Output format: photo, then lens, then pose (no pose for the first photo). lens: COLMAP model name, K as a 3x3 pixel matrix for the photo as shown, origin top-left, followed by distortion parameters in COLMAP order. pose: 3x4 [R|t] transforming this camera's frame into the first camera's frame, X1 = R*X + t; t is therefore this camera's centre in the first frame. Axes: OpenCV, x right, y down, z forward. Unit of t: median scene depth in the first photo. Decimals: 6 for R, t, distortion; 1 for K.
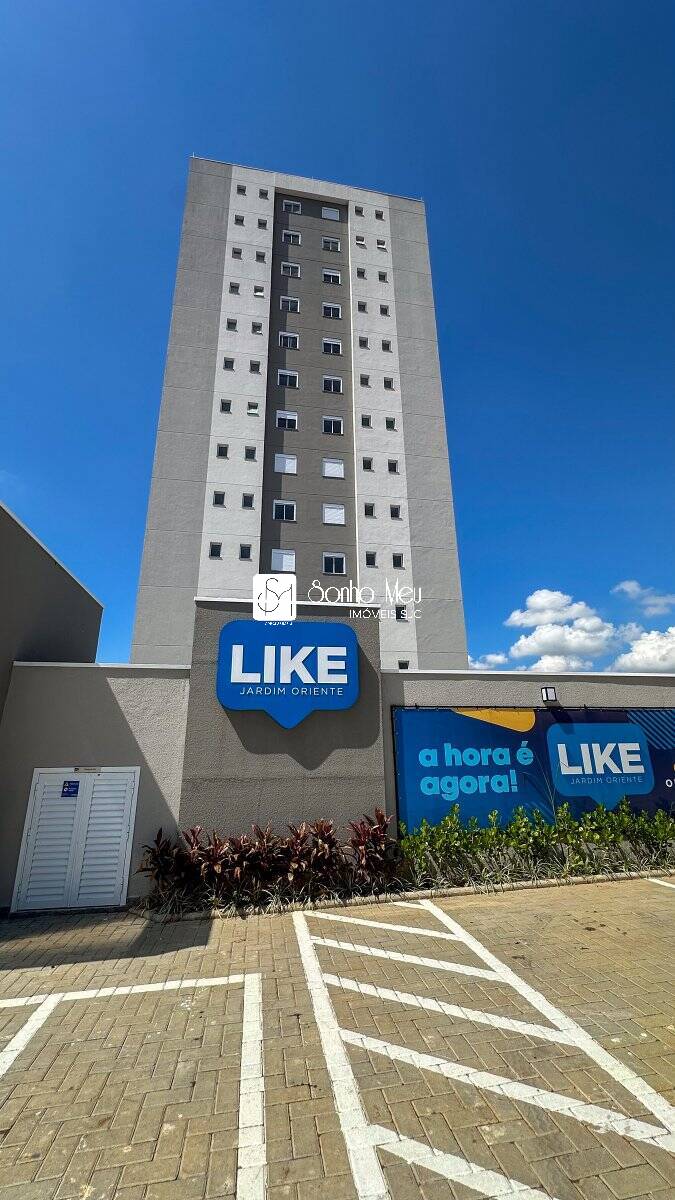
lens RADIAL K [[483.5, 0, 335.6], [0, 483.5, 596.9], [0, 0, 1]] dist [-0.003621, 0.000930]
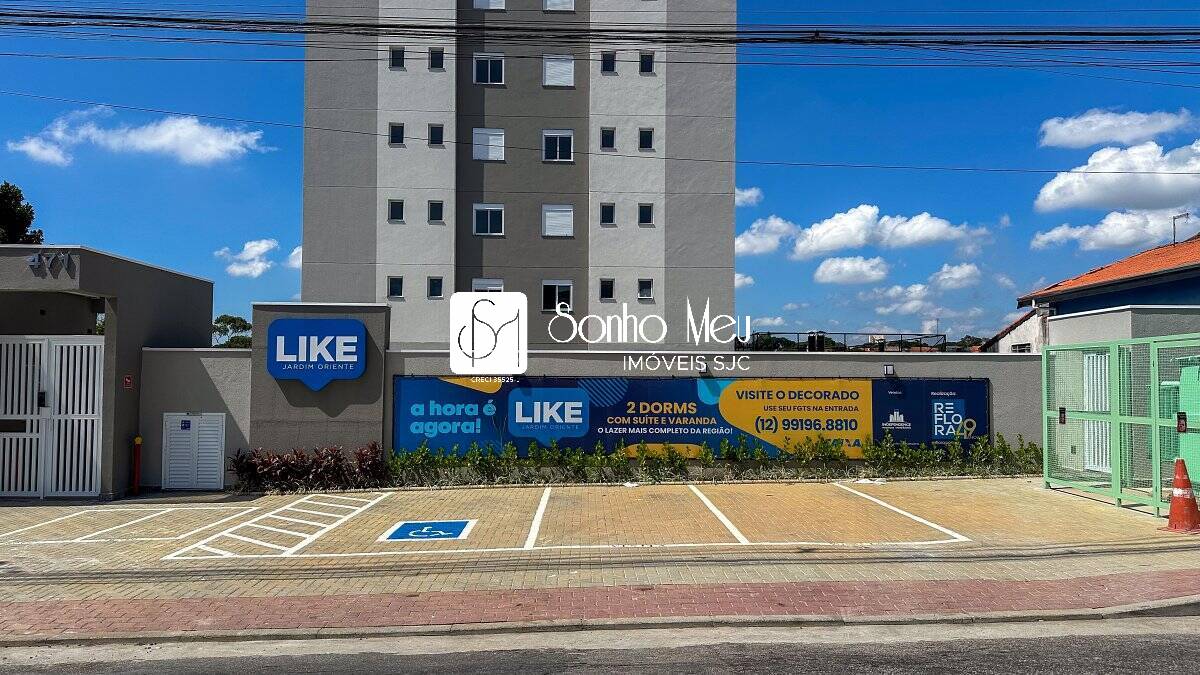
lens RADIAL K [[844.5, 0, 606.5], [0, 844.5, 350.0], [0, 0, 1]] dist [0.064624, -0.081623]
pose [[0.990233, 0.010084, -0.139060, 1.091710], [0.028449, 0.961784, 0.272326, -0.514627], [0.136492, -0.273622, 0.952103, -1.292333]]
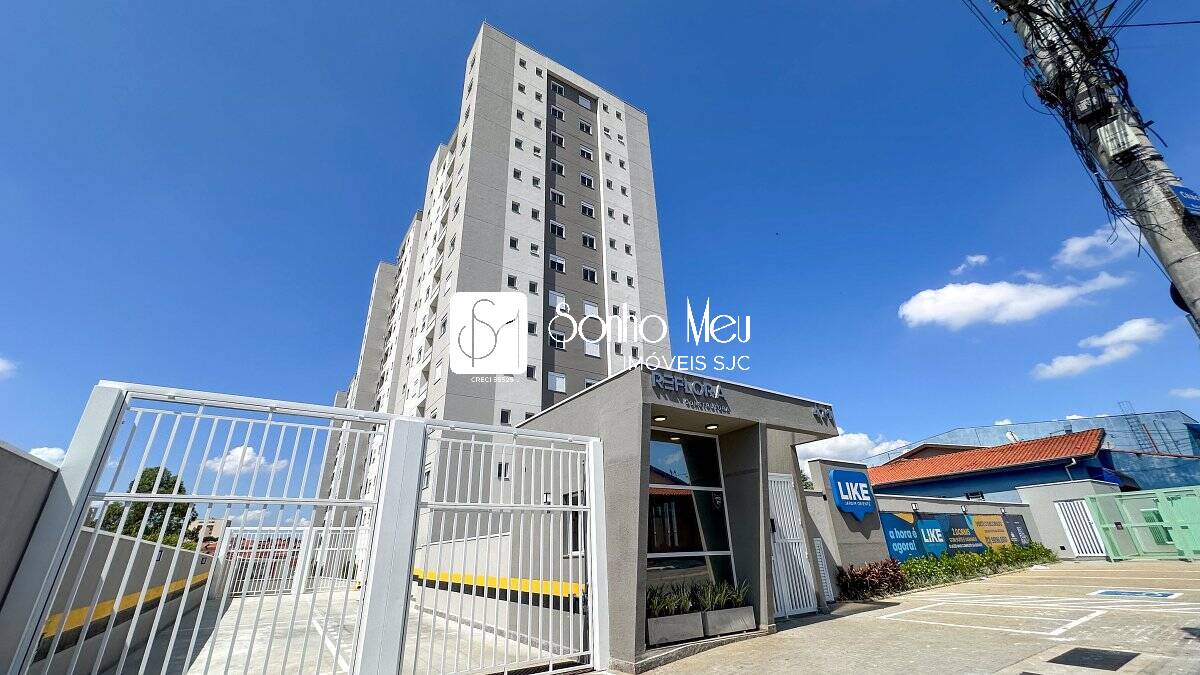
lens RADIAL K [[483.5, 0, 598.8], [0, 483.5, 334.7], [0, 0, 1]] dist [-0.003621, 0.000930]
pose [[0.915904, 0.149314, 0.372592, -2.022059], [-0.102030, 0.984353, -0.143663, -0.125778], [-0.388213, 0.093566, 0.916807, -0.628735]]
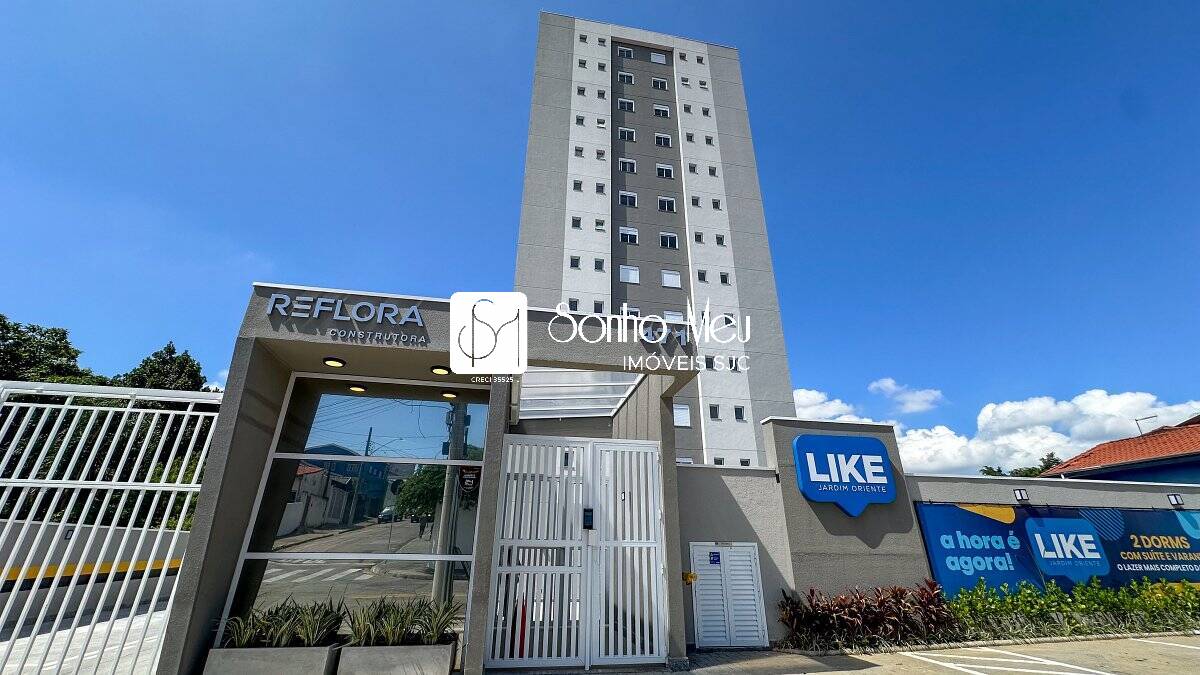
lens RADIAL K [[483.5, 0, 599.4], [0, 483.5, 334.4], [0, 0, 1]] dist [-0.003621, 0.000930]
pose [[0.999766, 0.021591, -0.001512, -0.761978], [-0.021625, 0.993552, -0.111295, -0.066006], [-0.000901, 0.111302, 0.993786, -0.379302]]
